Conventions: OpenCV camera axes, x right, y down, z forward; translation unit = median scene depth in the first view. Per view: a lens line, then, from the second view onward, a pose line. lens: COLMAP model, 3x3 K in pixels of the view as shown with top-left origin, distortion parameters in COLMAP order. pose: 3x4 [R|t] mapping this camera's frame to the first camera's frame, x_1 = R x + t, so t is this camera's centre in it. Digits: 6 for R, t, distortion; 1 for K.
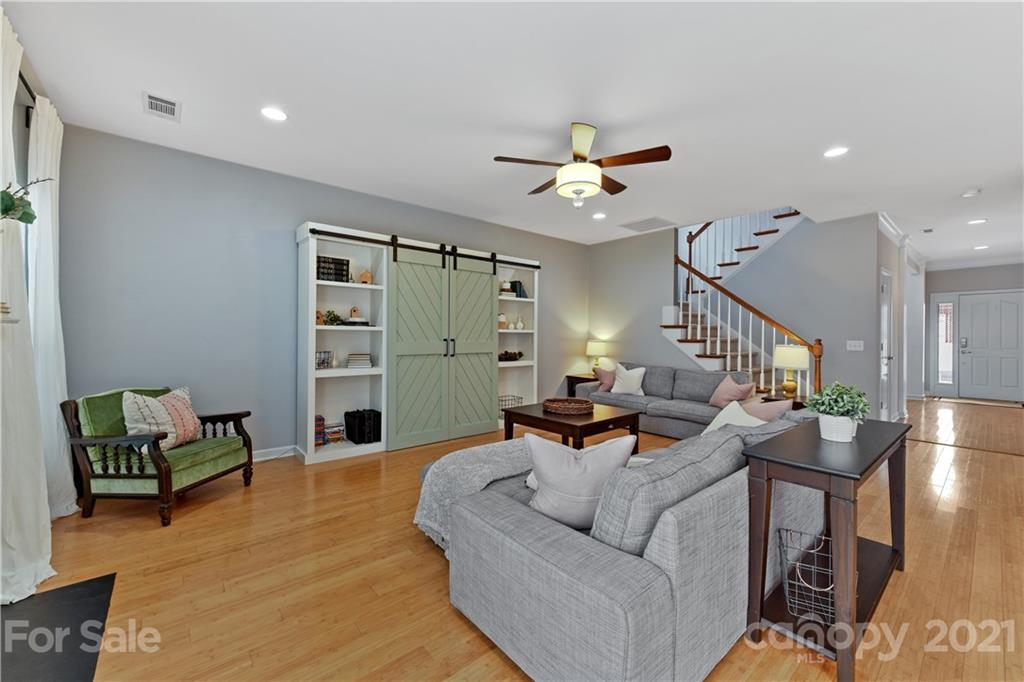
lens RADIAL K [[407.1, 0, 507.2], [0, 407.1, 334.8], [0, 0, 1]] dist [-0.003654, -0.000516]
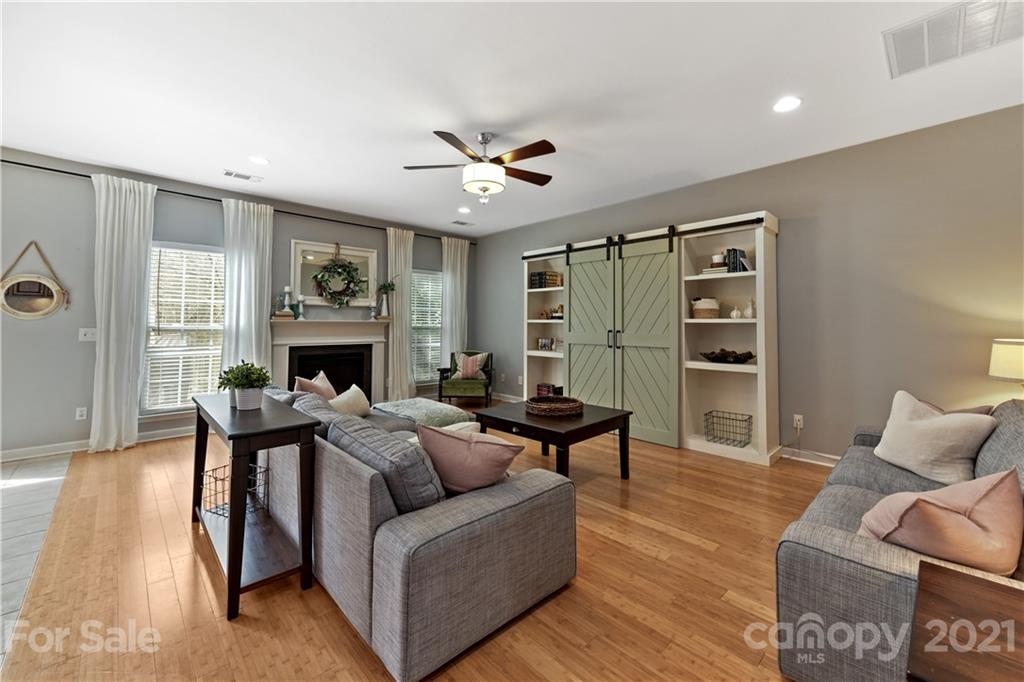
lens RADIAL K [[407.1, 0, 511.6], [0, 407.1, 309.6], [0, 0, 1]] dist [-0.003654, -0.000516]
pose [[0.071249, -0.044733, -0.996455, 0.815991], [-0.004272, 0.998971, -0.045151, 0.005971], [0.997449, 0.007474, 0.070985, 0.675262]]
